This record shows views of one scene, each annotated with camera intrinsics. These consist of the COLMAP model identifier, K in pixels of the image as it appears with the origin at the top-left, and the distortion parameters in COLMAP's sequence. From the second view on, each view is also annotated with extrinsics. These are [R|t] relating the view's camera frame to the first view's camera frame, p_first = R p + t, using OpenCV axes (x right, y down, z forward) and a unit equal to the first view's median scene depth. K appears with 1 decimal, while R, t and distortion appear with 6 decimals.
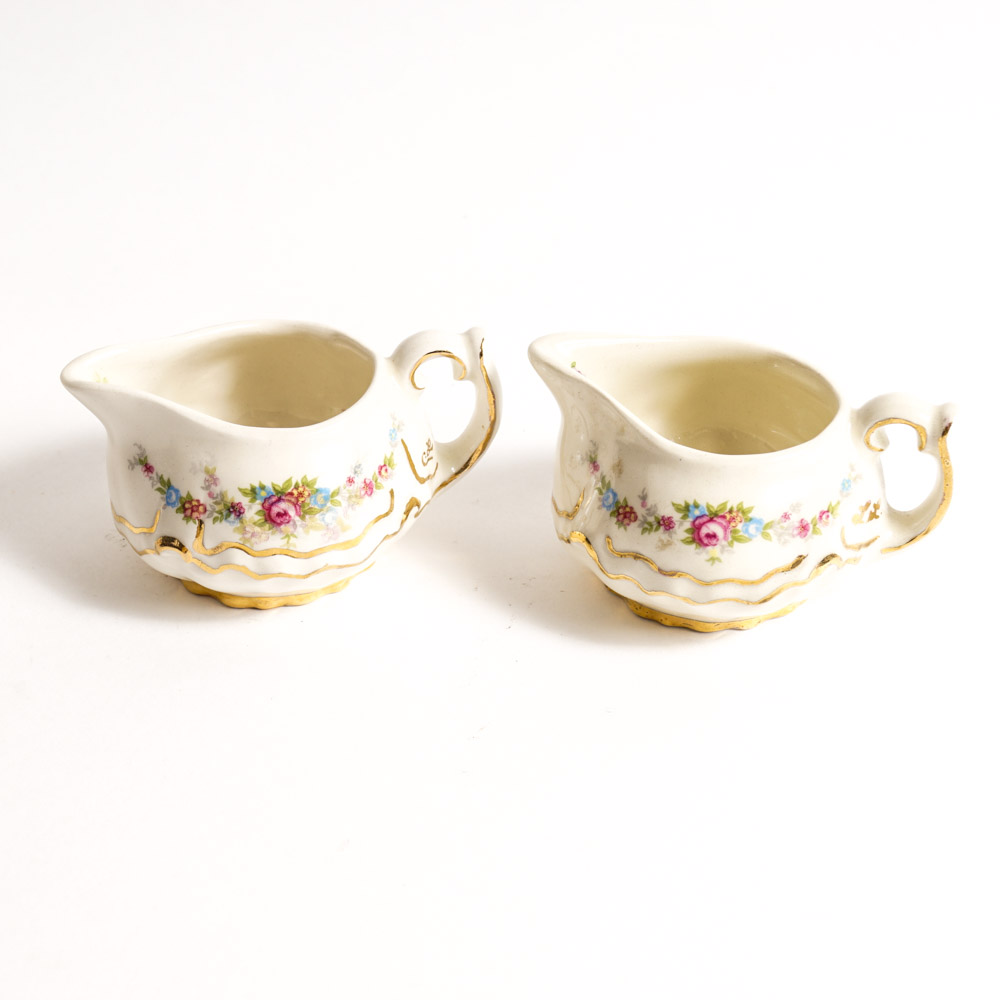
lens RADIAL K [[2332.9, 0, 500.1], [0, 2332.9, 497.4], [0, 0, 1]] dist [0.007739, 0.000000]
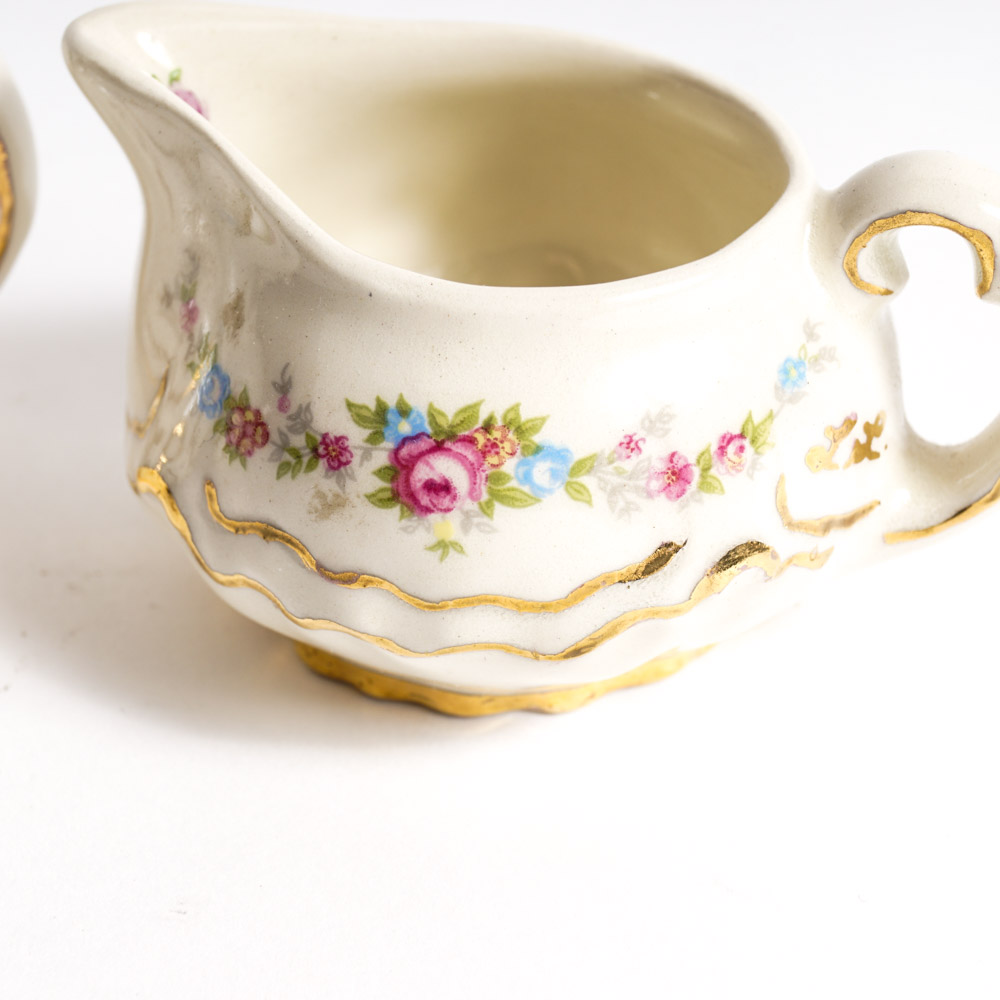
lens RADIAL K [[2680.3, 0, 499.8], [0, 2680.3, 502.1], [0, 0, 1]] dist [-0.064096, 0.000000]
pose [[0.997998, 0.032217, -0.054416, 0.123498], [-0.031151, 0.999308, 0.020324, 0.009225], [0.055033, -0.018588, 0.998312, 0.531820]]
